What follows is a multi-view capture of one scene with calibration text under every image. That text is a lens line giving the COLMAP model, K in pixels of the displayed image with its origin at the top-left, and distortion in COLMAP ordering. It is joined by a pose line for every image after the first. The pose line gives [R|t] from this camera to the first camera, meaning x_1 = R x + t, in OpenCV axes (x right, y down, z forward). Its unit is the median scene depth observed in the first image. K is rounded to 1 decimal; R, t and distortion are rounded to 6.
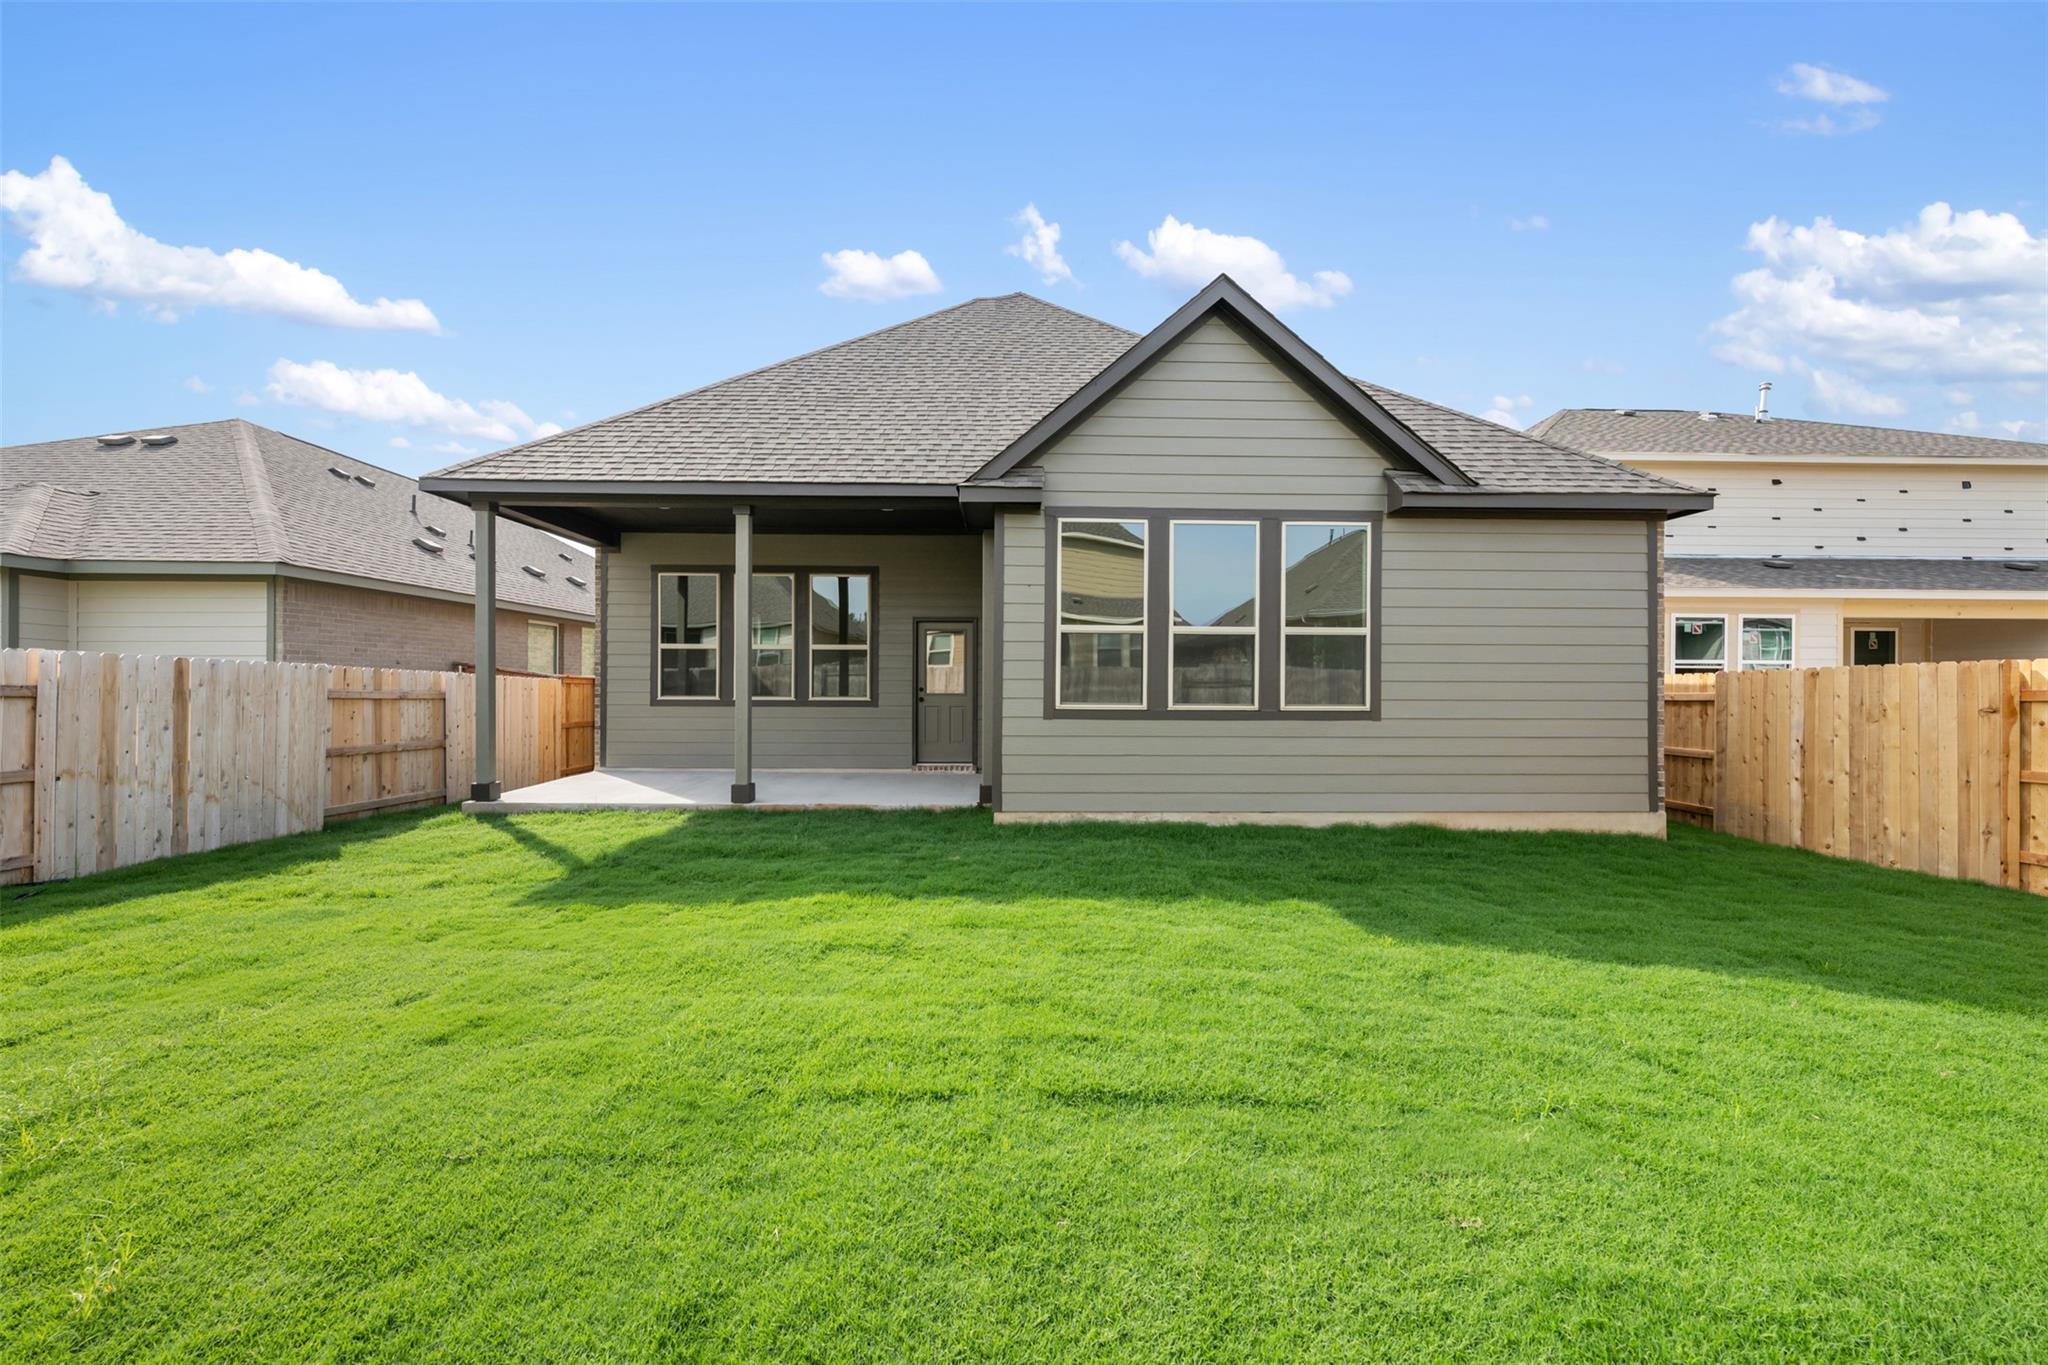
lens RADIAL K [[807.6, 0, 1022.2], [0, 807.6, 680.1], [0, 0, 1]] dist [-0.001052, 0.000273]
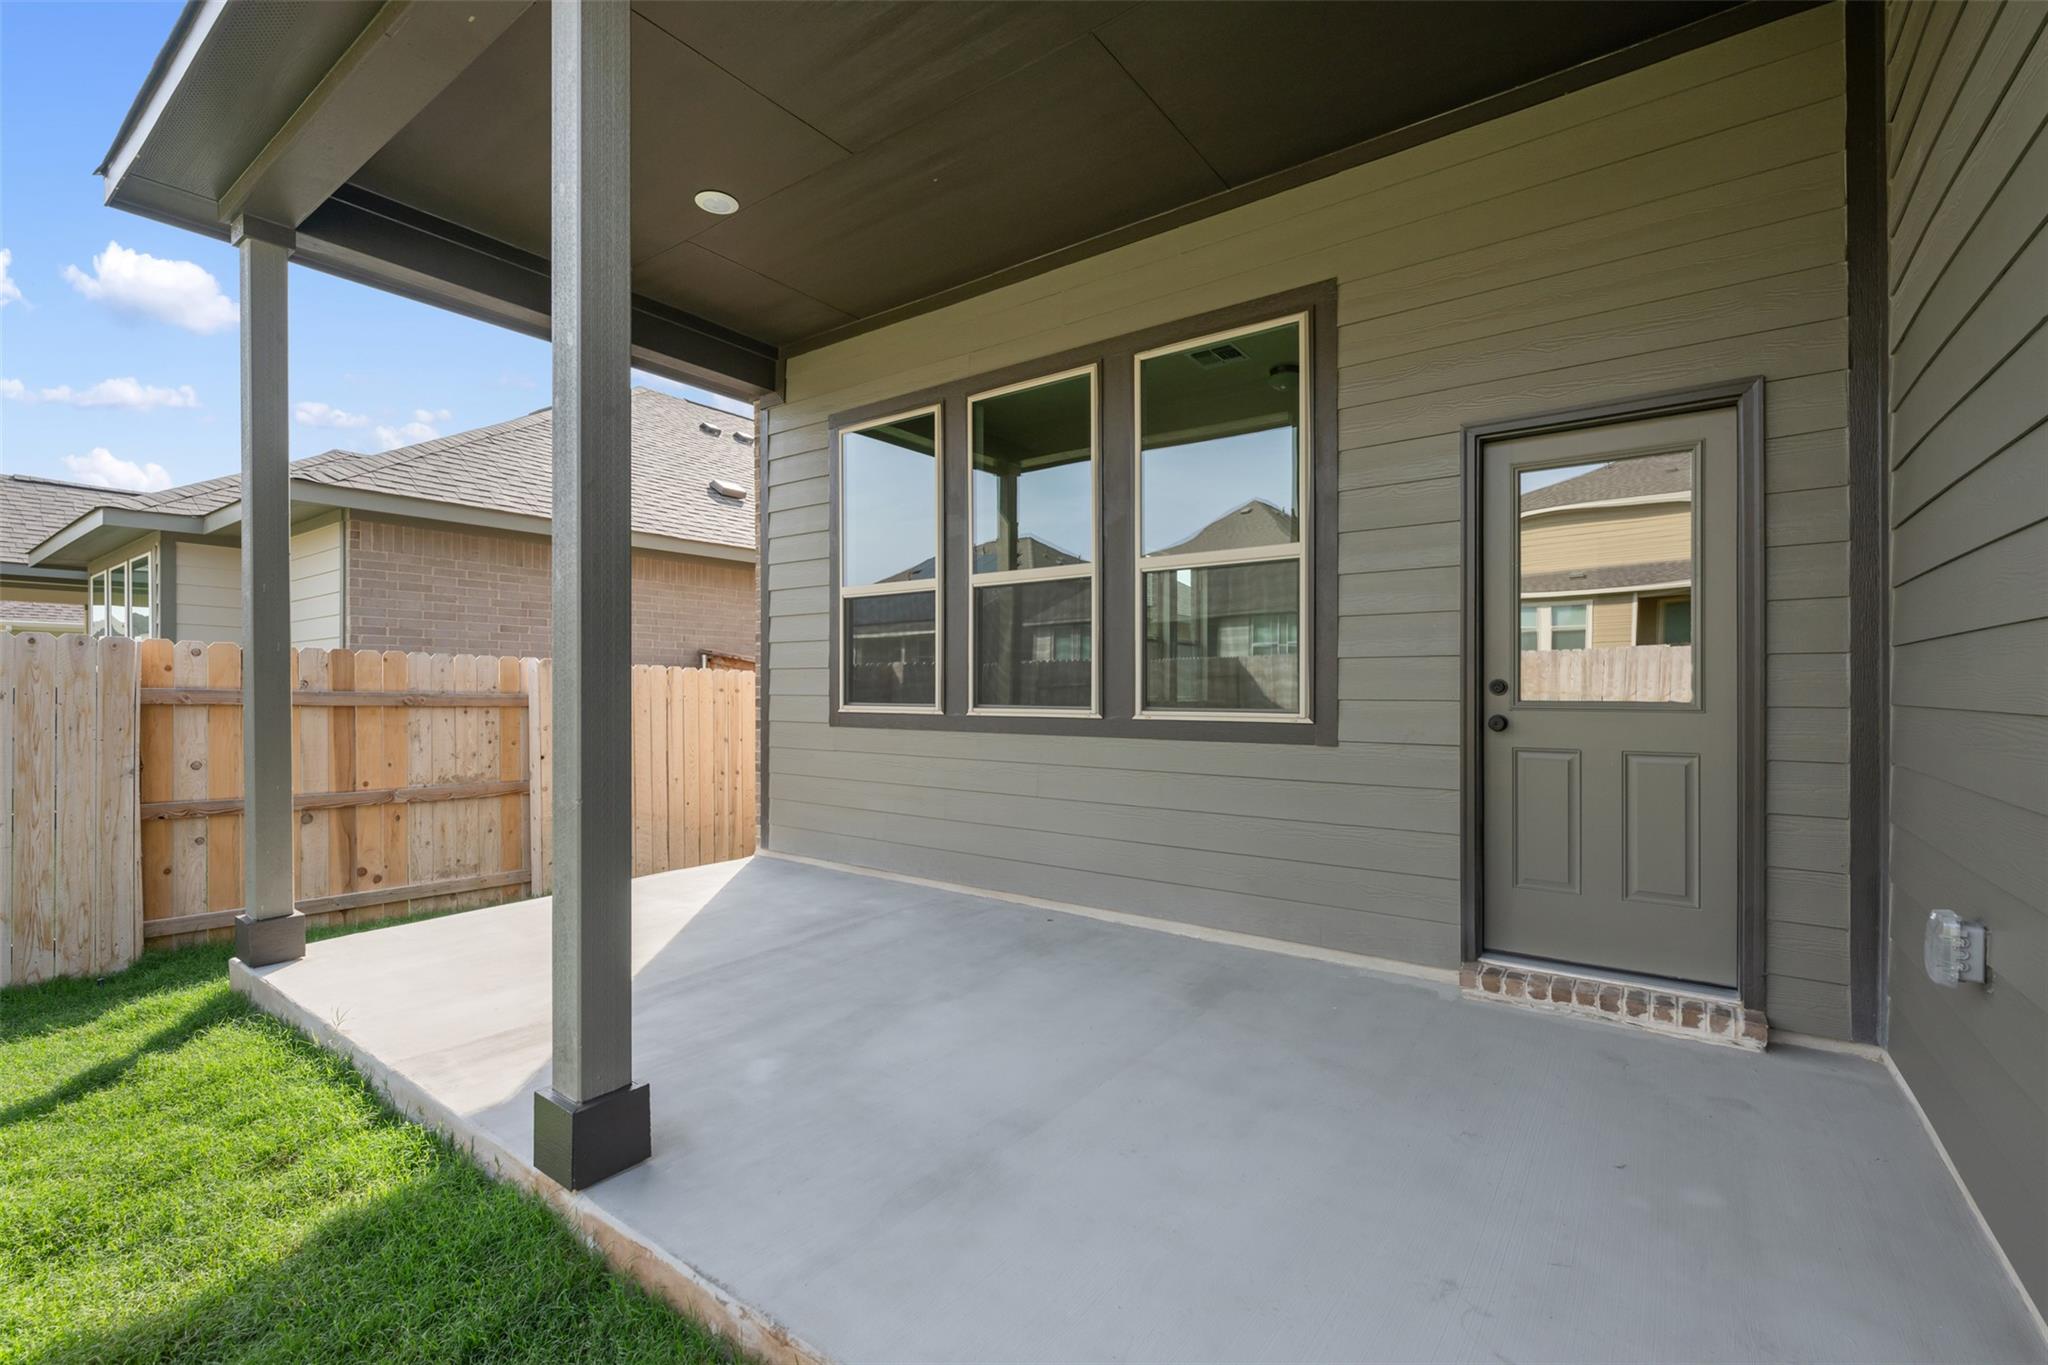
lens RADIAL K [[879.9, 0, 1024.0], [0, 879.9, 682.5], [0, 0, 1]] dist [-0.002041, -0.000078]
pose [[0.794682, -0.007778, -0.606976, -0.107123], [0.005035, 0.999968, -0.006223, 0.016531], [0.607005, 0.001889, 0.794696, 0.992038]]
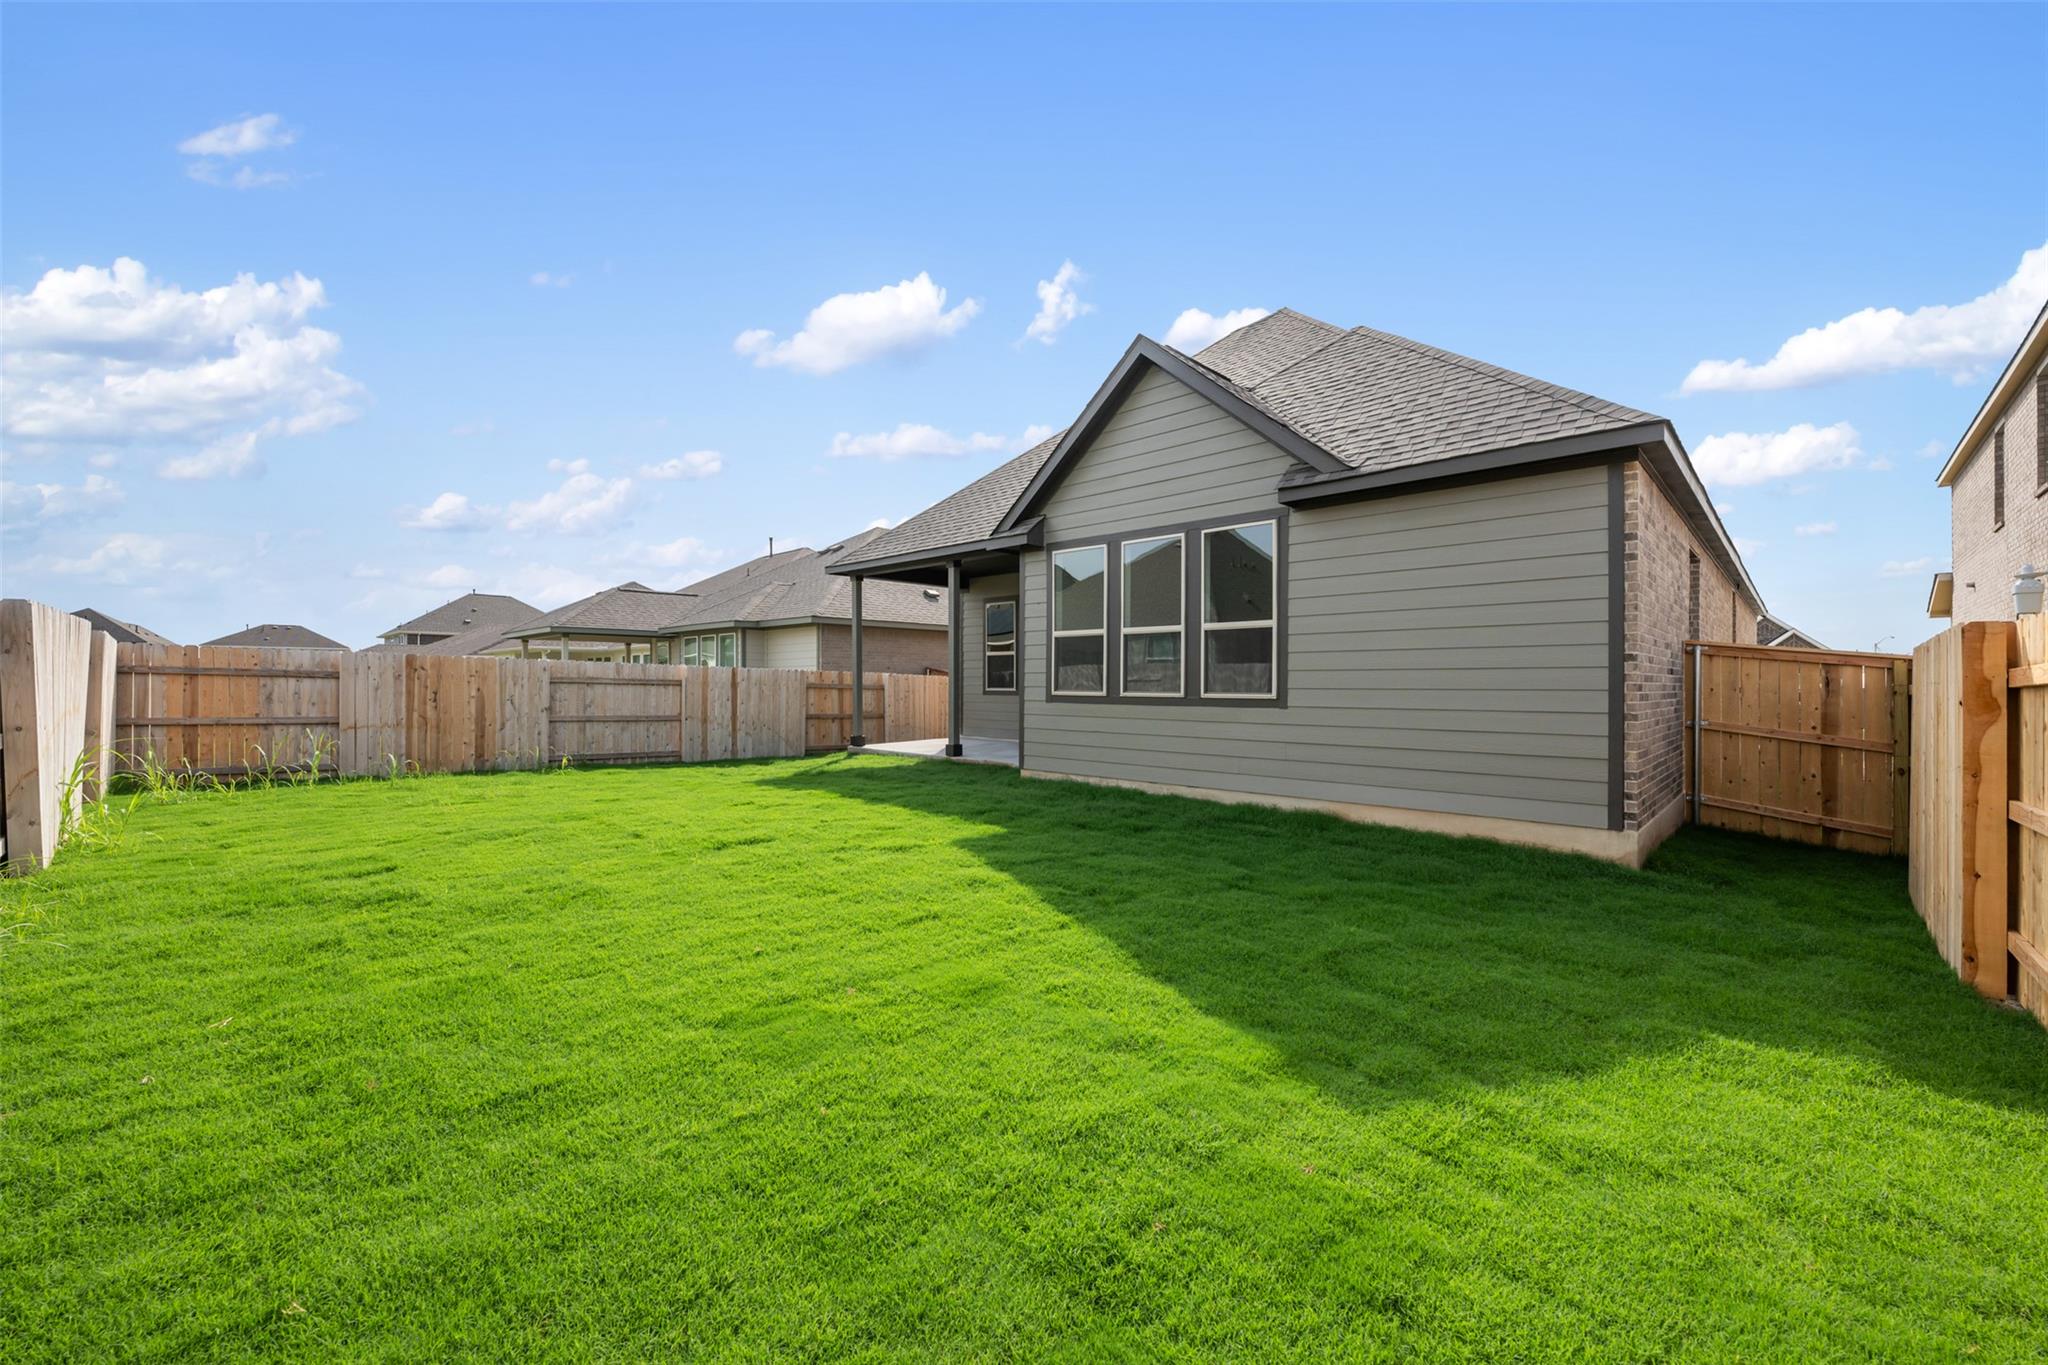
lens RADIAL K [[807.6, 0, 1022.2], [0, 807.6, 680.1], [0, 0, 1]] dist [-0.001052, 0.000273]
pose [[0.703256, -0.005731, -0.710914, 0.935658], [0.004659, 0.999983, -0.003452, 0.015532], [0.710922, -0.000884, 0.703271, 0.026571]]
